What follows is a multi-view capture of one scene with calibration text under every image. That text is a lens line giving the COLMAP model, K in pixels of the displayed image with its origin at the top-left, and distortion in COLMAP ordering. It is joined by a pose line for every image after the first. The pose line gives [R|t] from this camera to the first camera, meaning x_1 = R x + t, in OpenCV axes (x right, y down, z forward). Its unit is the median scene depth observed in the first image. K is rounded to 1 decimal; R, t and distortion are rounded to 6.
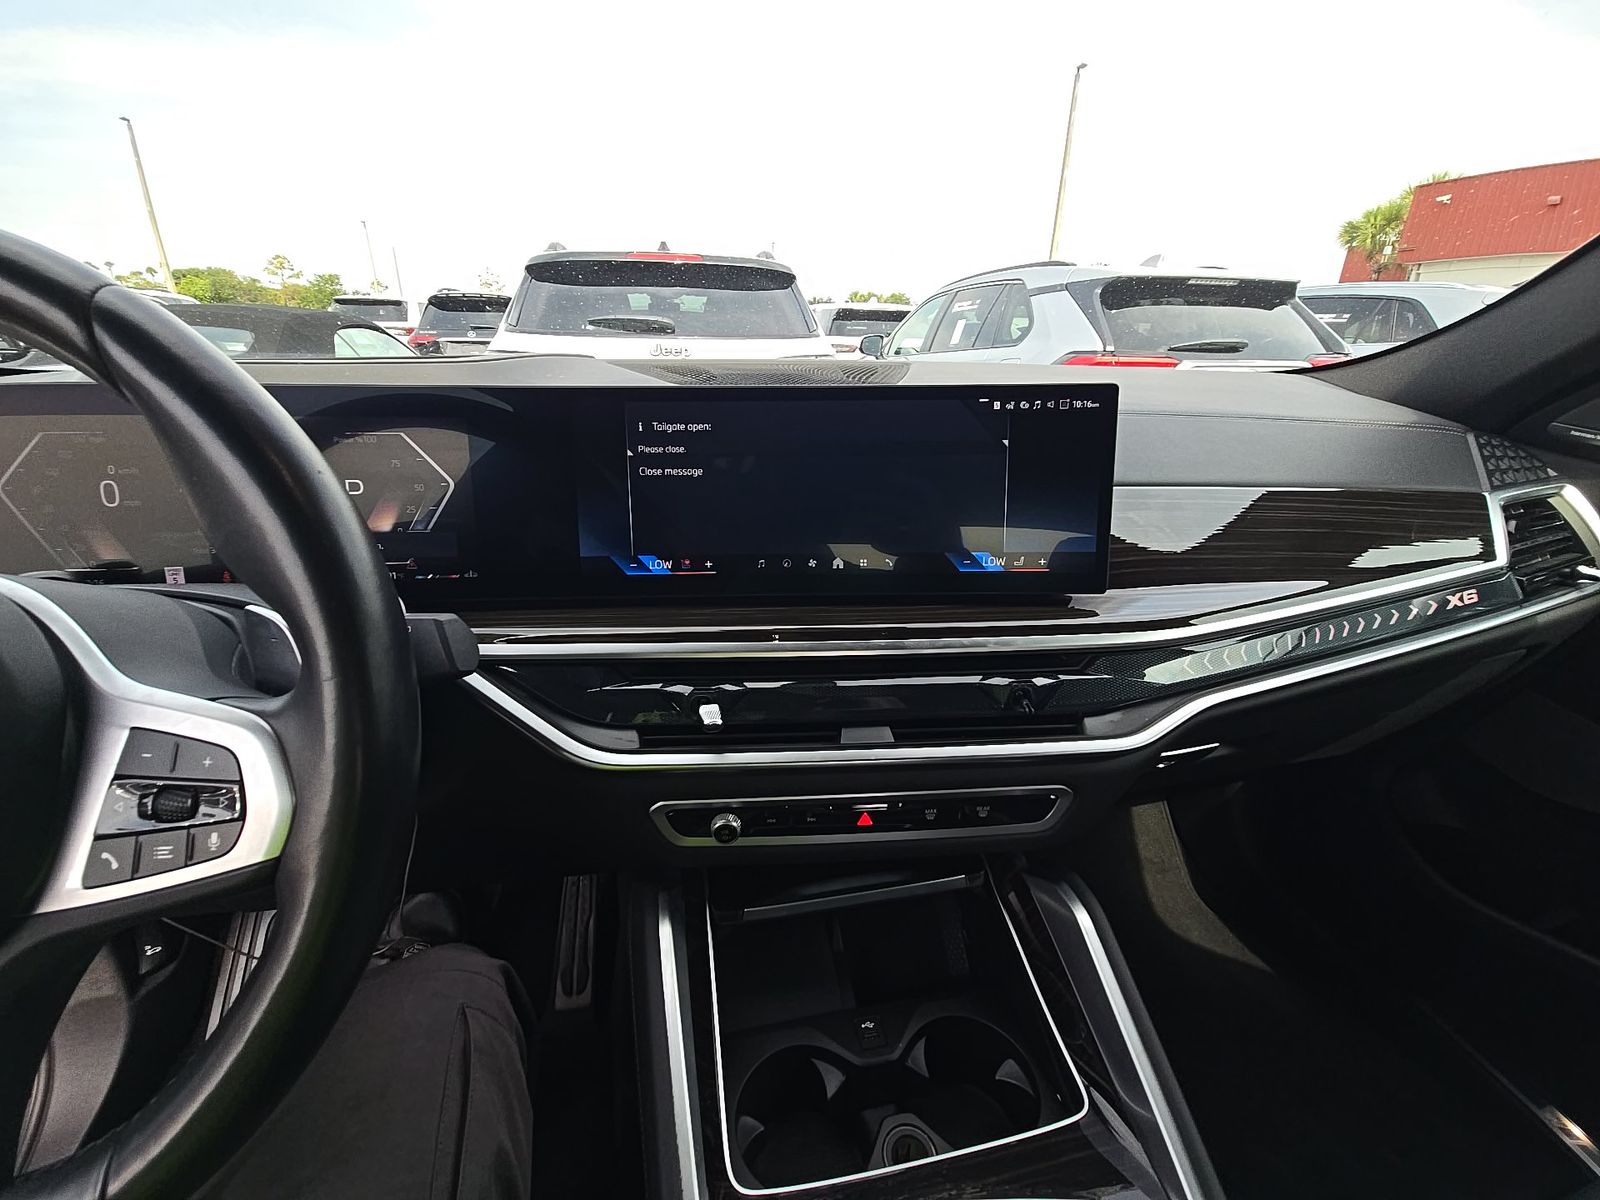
lens RADIAL K [[652.9, 0, 806.1], [0, 652.9, 597.7], [0, 0, 1]] dist [0.008818, -0.007771]
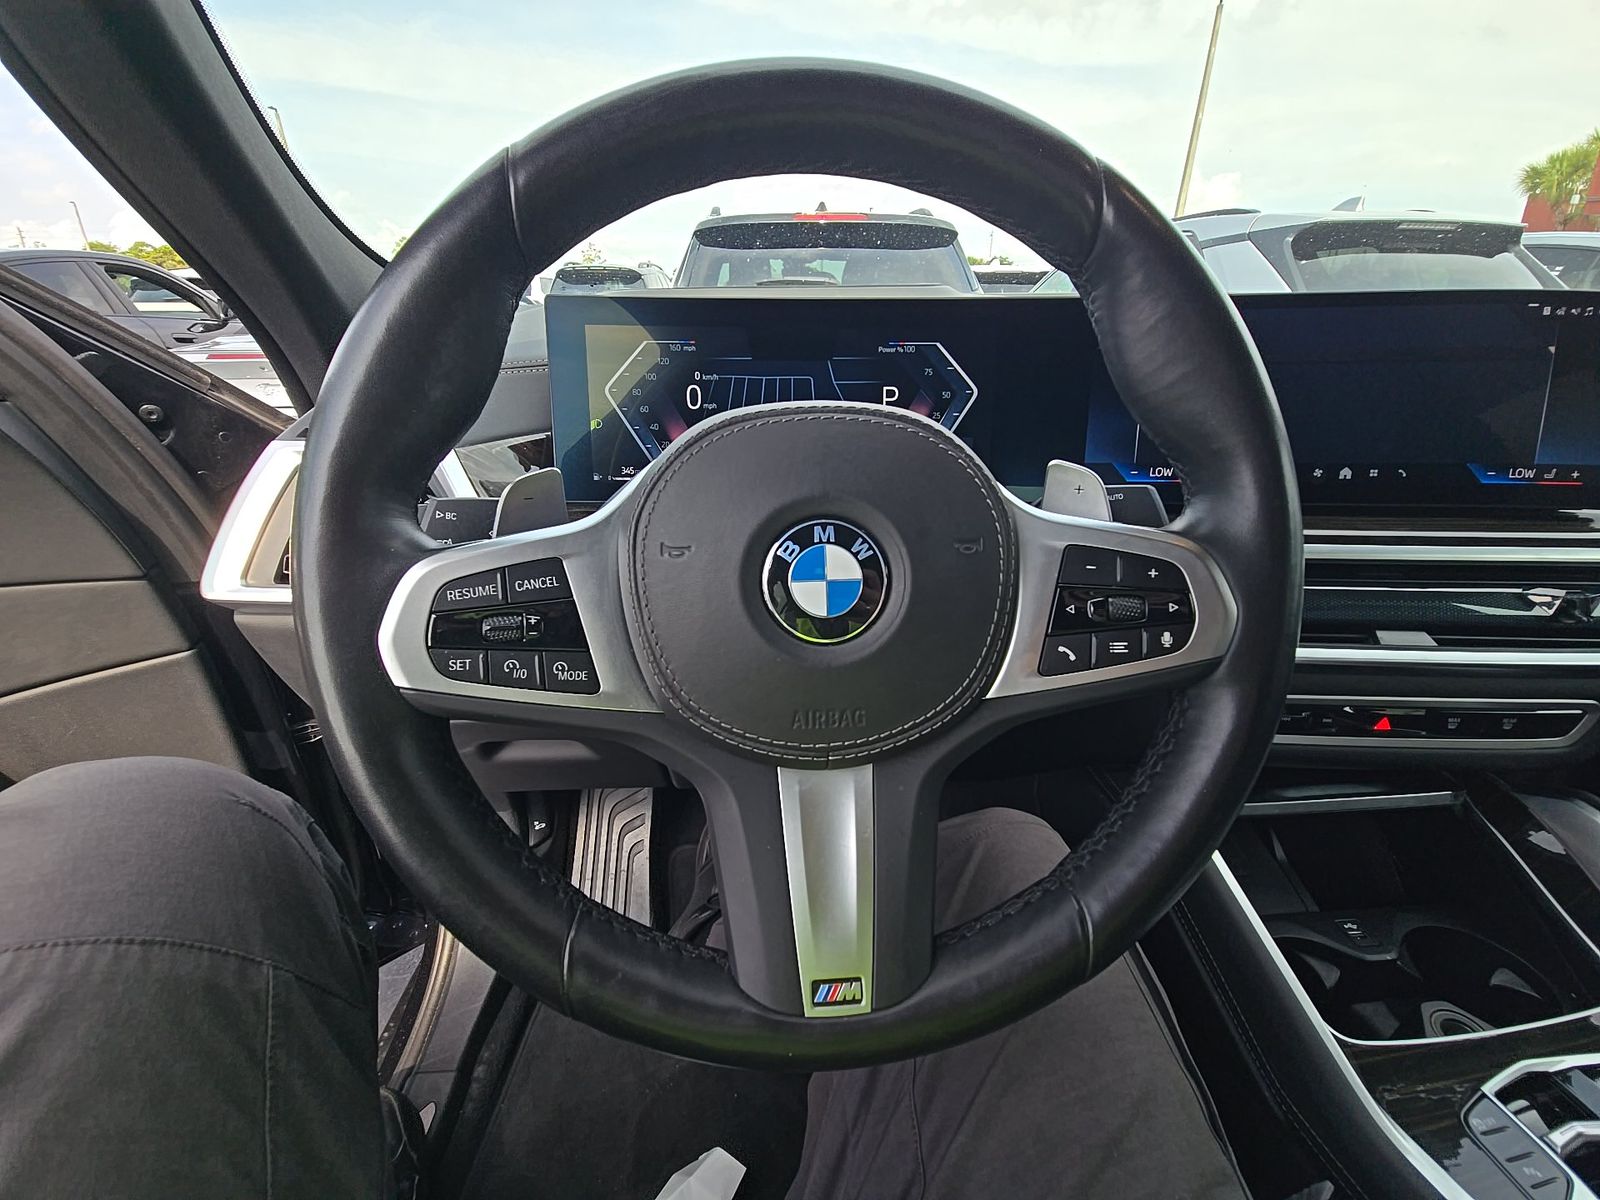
lens RADIAL K [[649.8, 0, 800.0], [0, 649.8, 600.0], [0, 0, 1]] dist [0.033318, -0.022739]
pose [[0.991705, 0.036530, -0.123232, -0.106577], [-0.031589, 0.998626, 0.041817, 0.020652], [0.124591, -0.037577, 0.991496, -0.017884]]
